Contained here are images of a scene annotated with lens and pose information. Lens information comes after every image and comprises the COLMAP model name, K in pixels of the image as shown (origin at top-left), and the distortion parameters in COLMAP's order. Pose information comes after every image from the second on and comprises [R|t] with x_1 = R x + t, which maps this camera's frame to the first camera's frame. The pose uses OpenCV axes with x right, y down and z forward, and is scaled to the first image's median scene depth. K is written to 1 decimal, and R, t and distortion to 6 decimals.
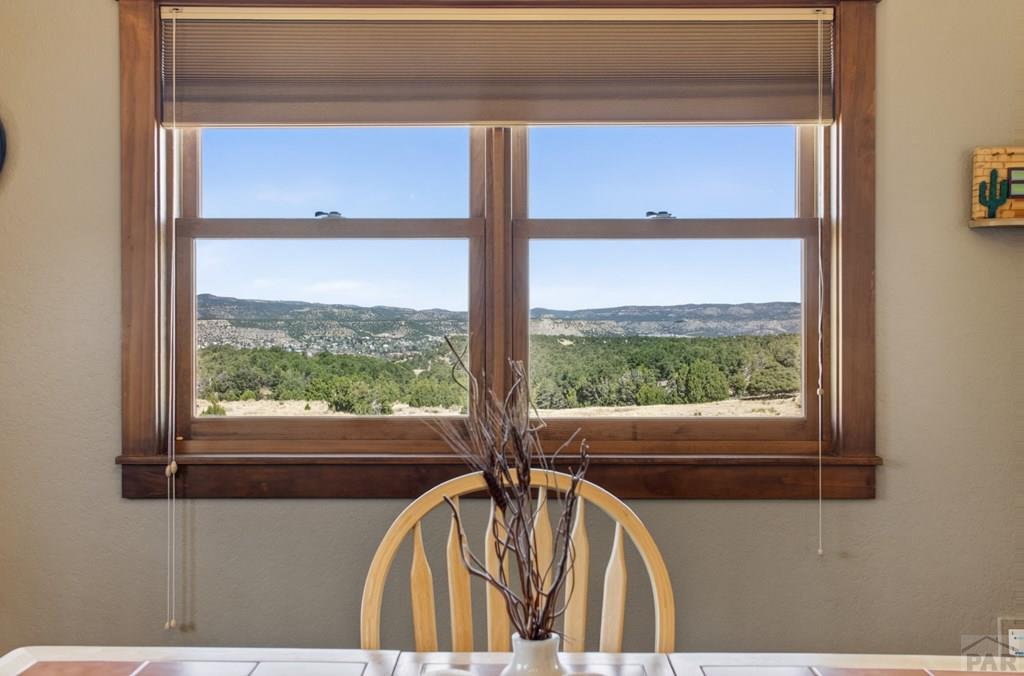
lens RADIAL K [[1023.6, 0, 512.0], [0, 1023.6, 338.0], [0, 0, 1]] dist [0.024213, 0.144674]
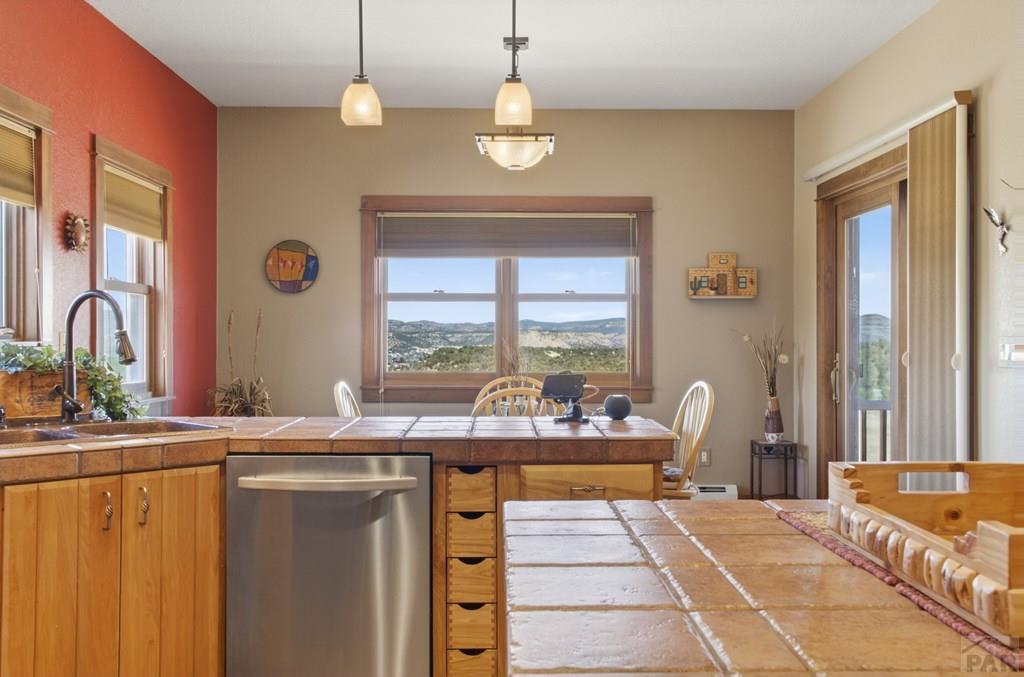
lens RADIAL K [[1023.6, 0, 512.0], [0, 1023.6, 338.5], [0, 0, 1]] dist [0.024213, 0.144674]
pose [[0.999930, 0.001024, 0.011780, -0.030119], [-0.000893, 0.999938, -0.011090, 0.022881], [-0.011790, 0.011078, 0.999869, -1.559697]]
